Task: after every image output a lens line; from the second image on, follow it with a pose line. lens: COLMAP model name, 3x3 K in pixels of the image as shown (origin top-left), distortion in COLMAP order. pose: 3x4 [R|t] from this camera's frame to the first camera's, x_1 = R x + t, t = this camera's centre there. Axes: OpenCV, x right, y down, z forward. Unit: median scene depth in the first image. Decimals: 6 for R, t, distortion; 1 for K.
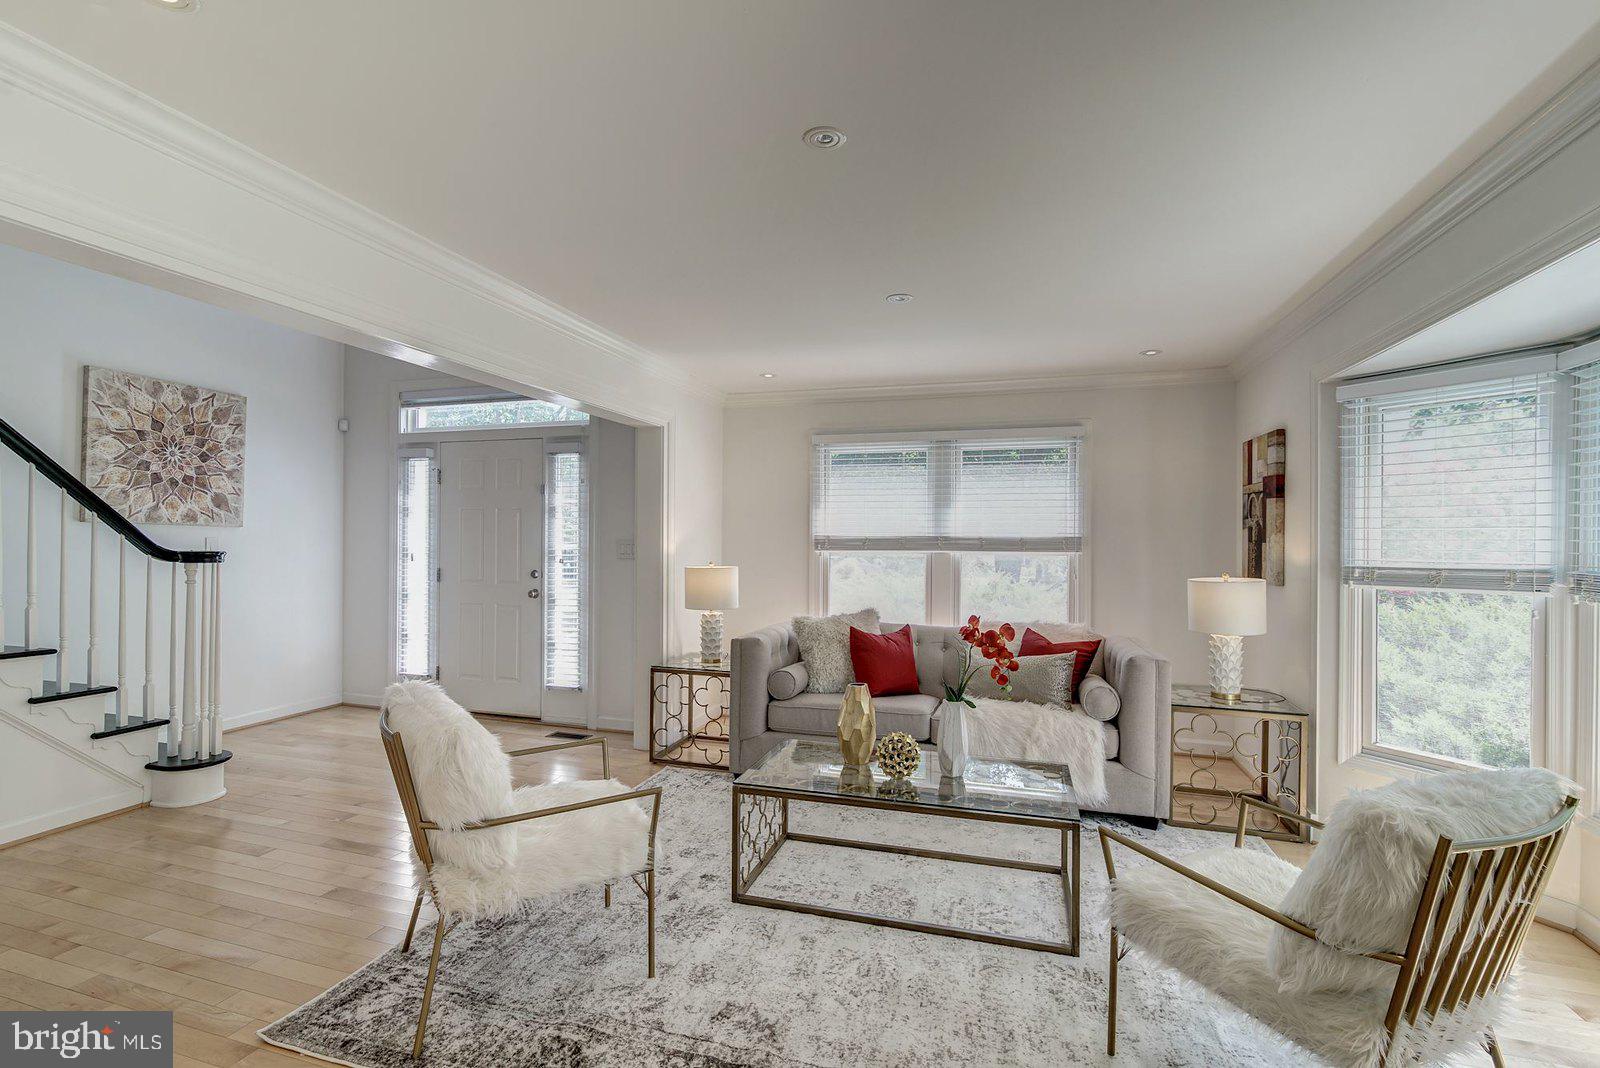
lens RADIAL K [[739.6, 0, 779.0], [0, 739.6, 527.4], [0, 0, 1]] dist [-0.005720, 0.003135]
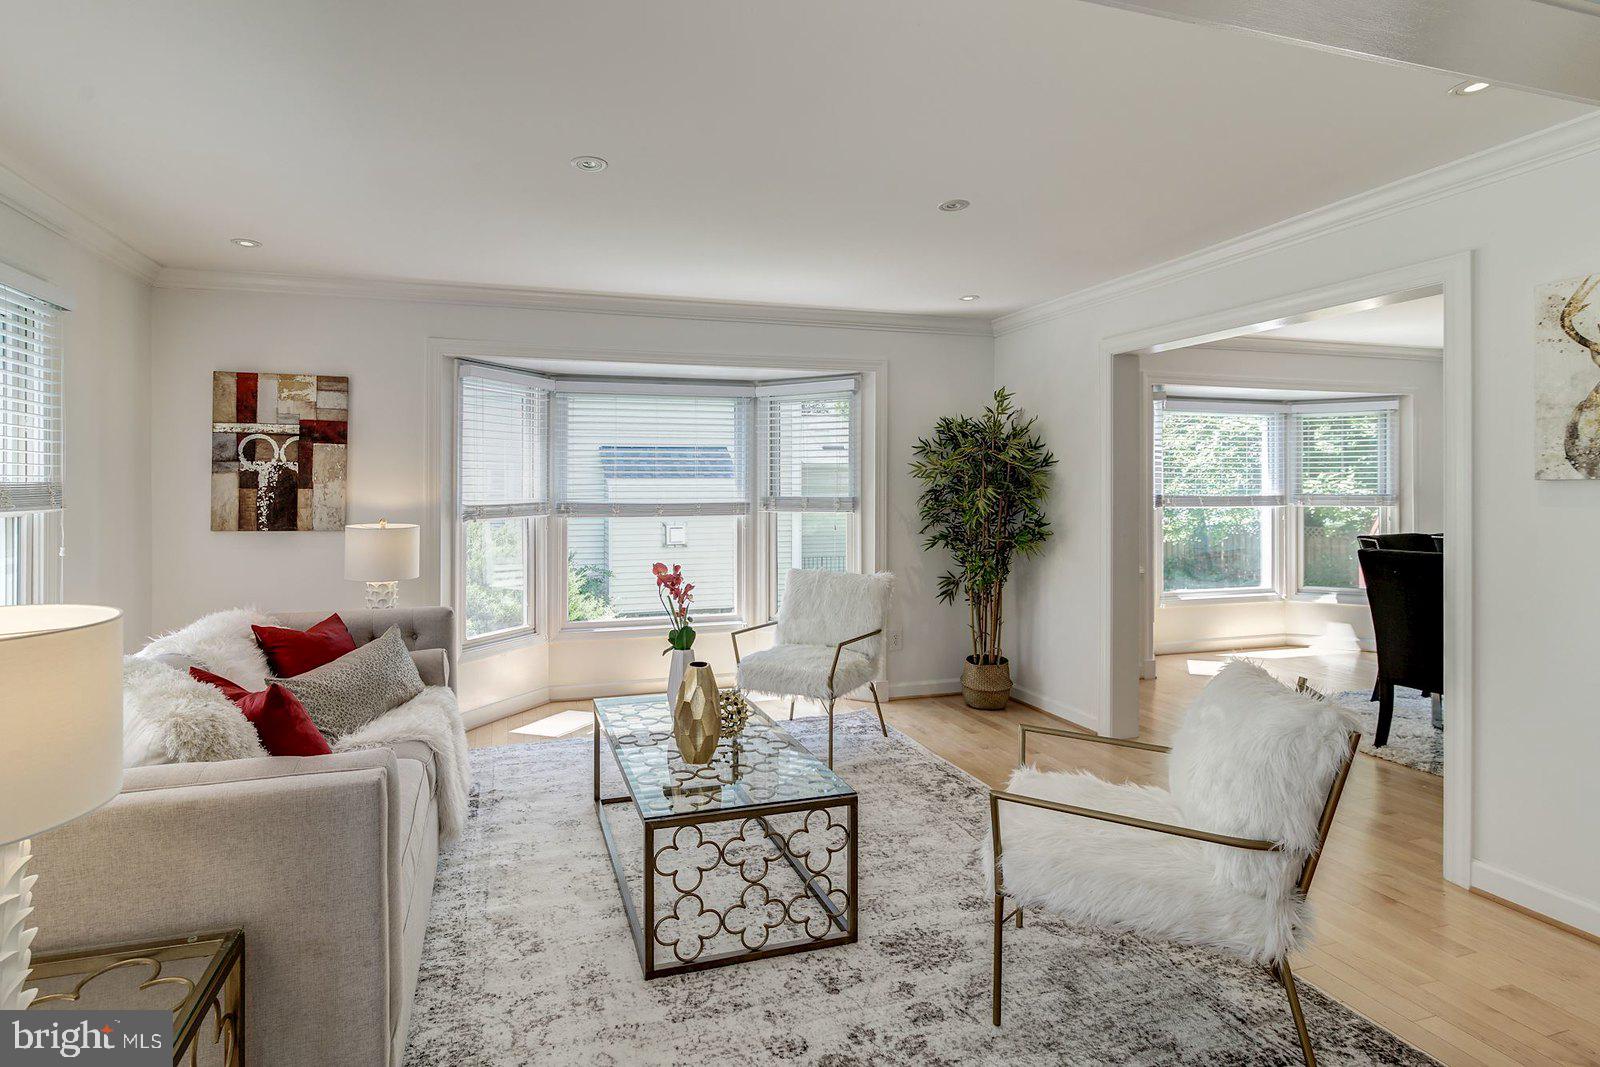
lens RADIAL K [[764.0, 0, 724.7], [0, 764.0, 484.7], [0, 0, 1]] dist [-0.004036, 0.000040]
pose [[-0.563559, -0.002025, 0.826073, -0.373842], [-0.011479, 0.999920, -0.005380, 0.011828], [-0.825996, -0.012514, -0.563537, 0.898830]]
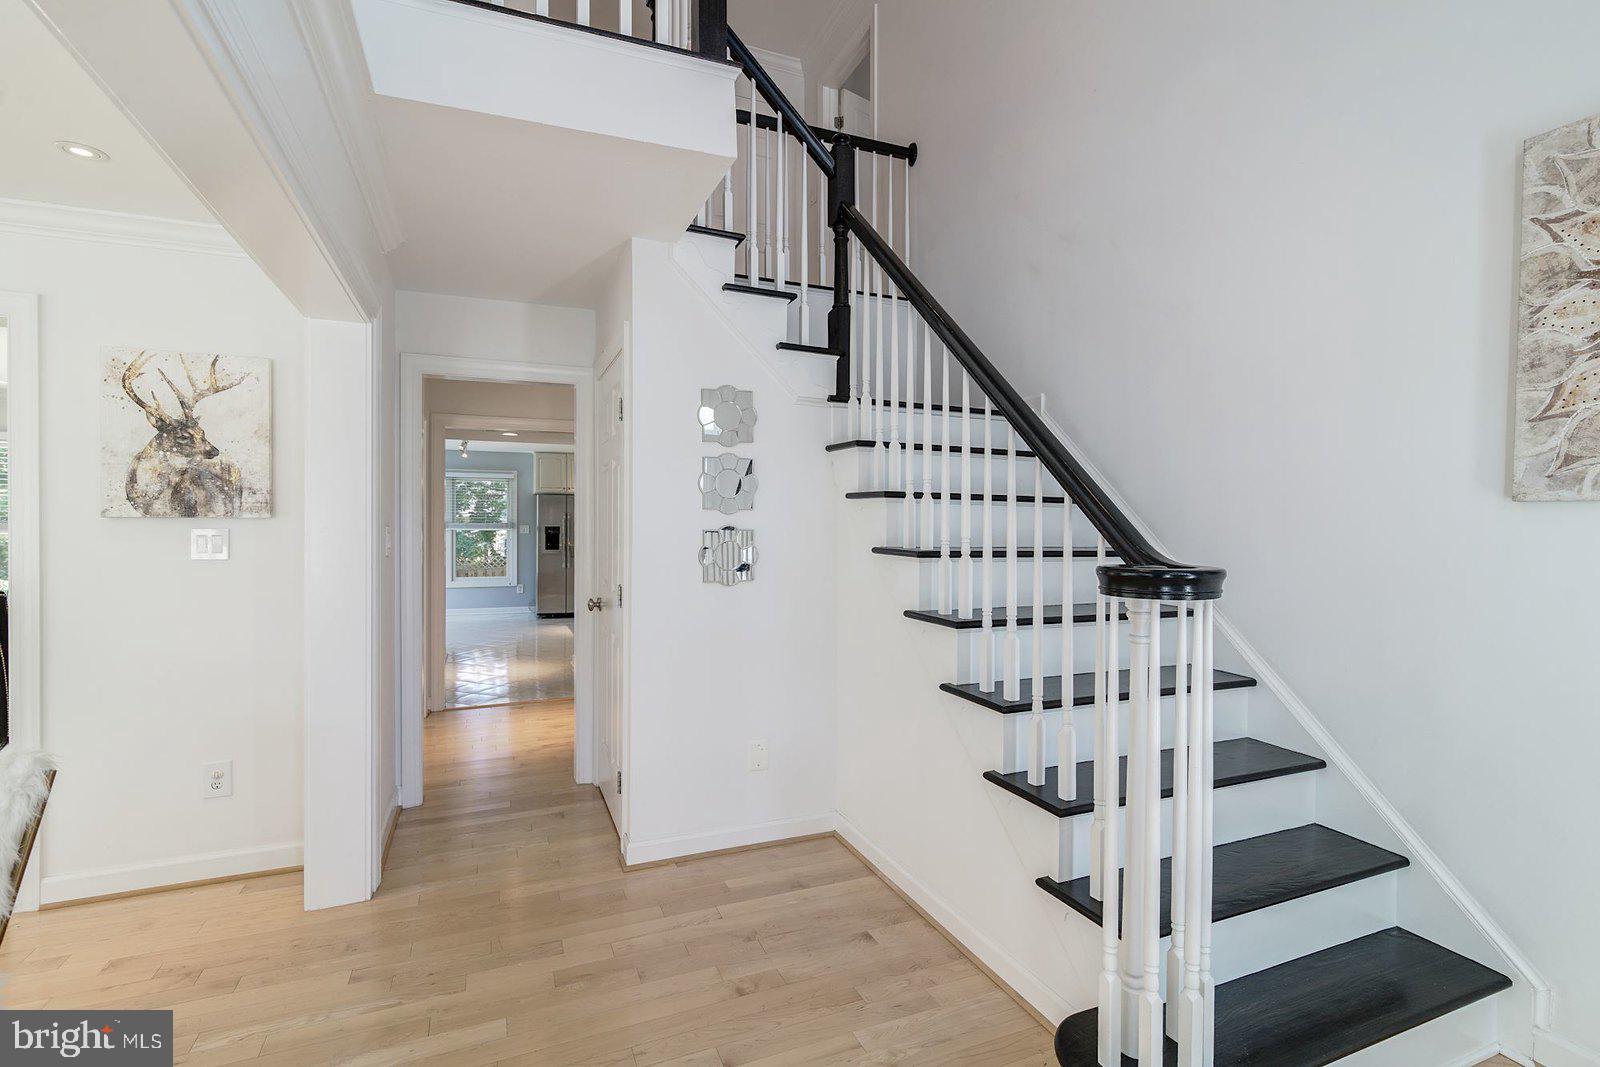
lens RADIAL K [[739.6, 0, 799.6], [0, 739.6, 536.0], [0, 0, 1]] dist [-0.005720, 0.003135]
pose [[-0.754255, -0.001672, -0.656579, -0.295785], [-0.000878, 0.999998, -0.001539, 0.014340], [0.656581, -0.000584, -0.754256, 0.933703]]
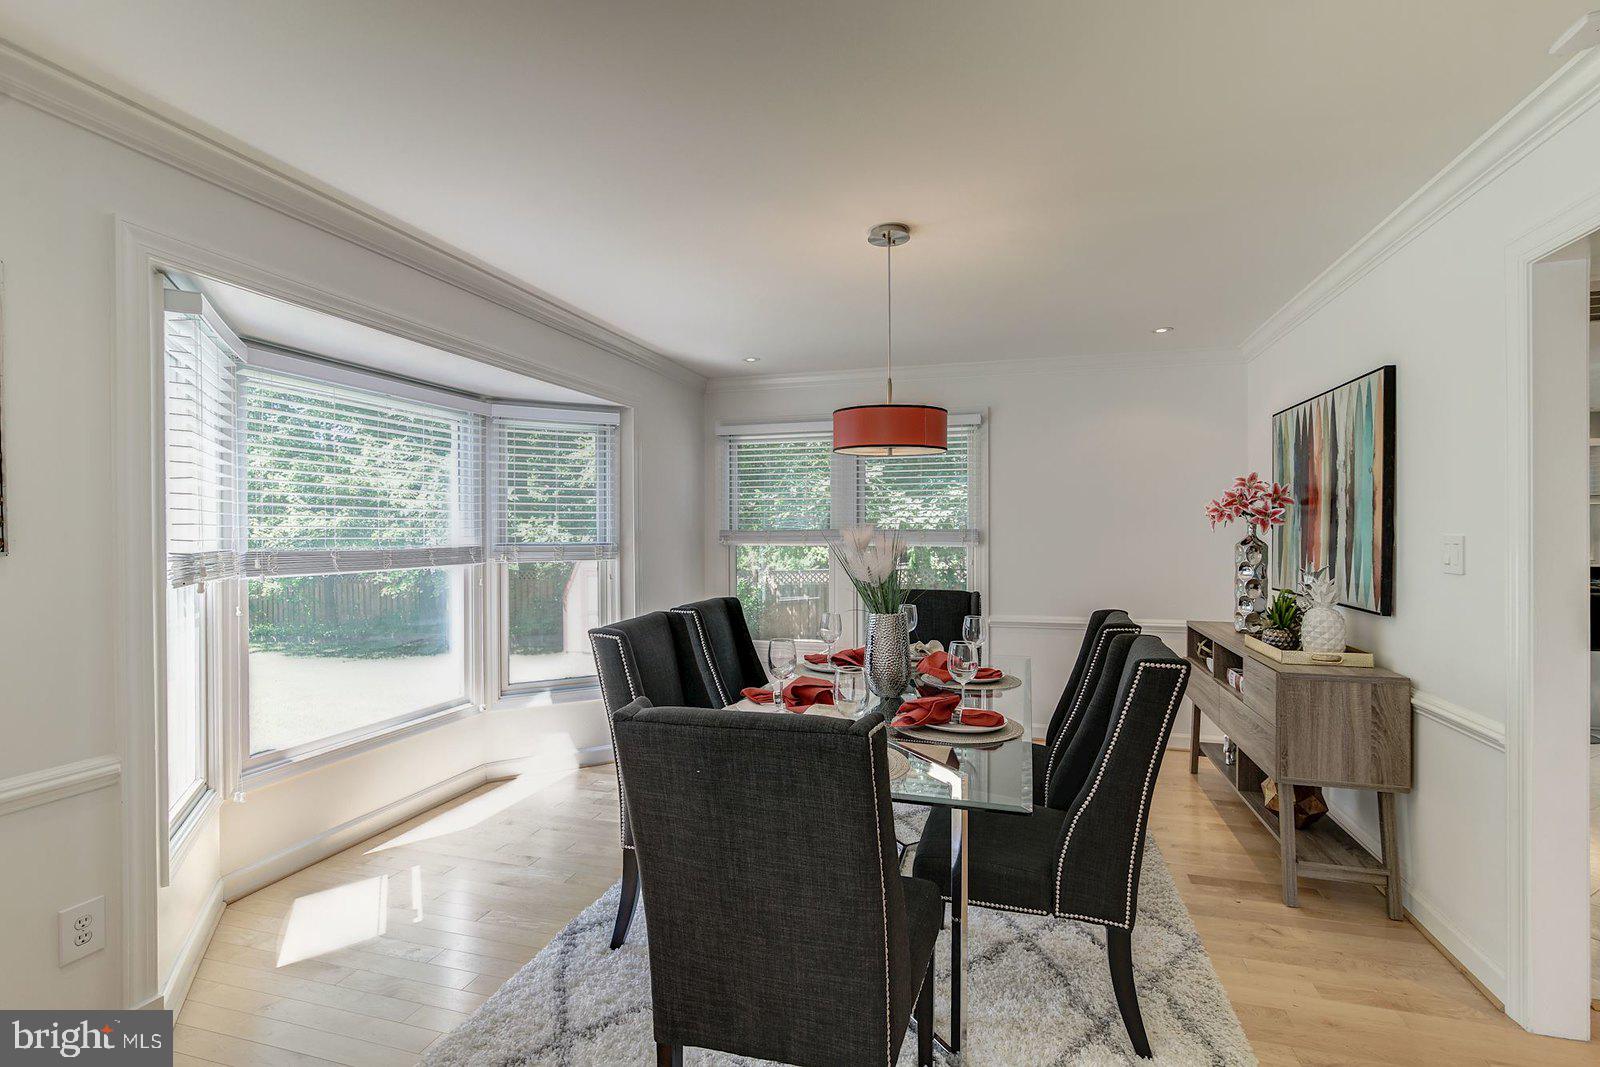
lens RADIAL K [[739.6, 0, 772.6], [0, 739.6, 532.9], [0, 0, 1]] dist [-0.005720, 0.003135]
pose [[-0.999987, -0.001190, -0.004959, -0.146931], [-0.001149, 0.999966, -0.008212, 0.003749], [0.004969, -0.008206, -0.999954, 0.178029]]
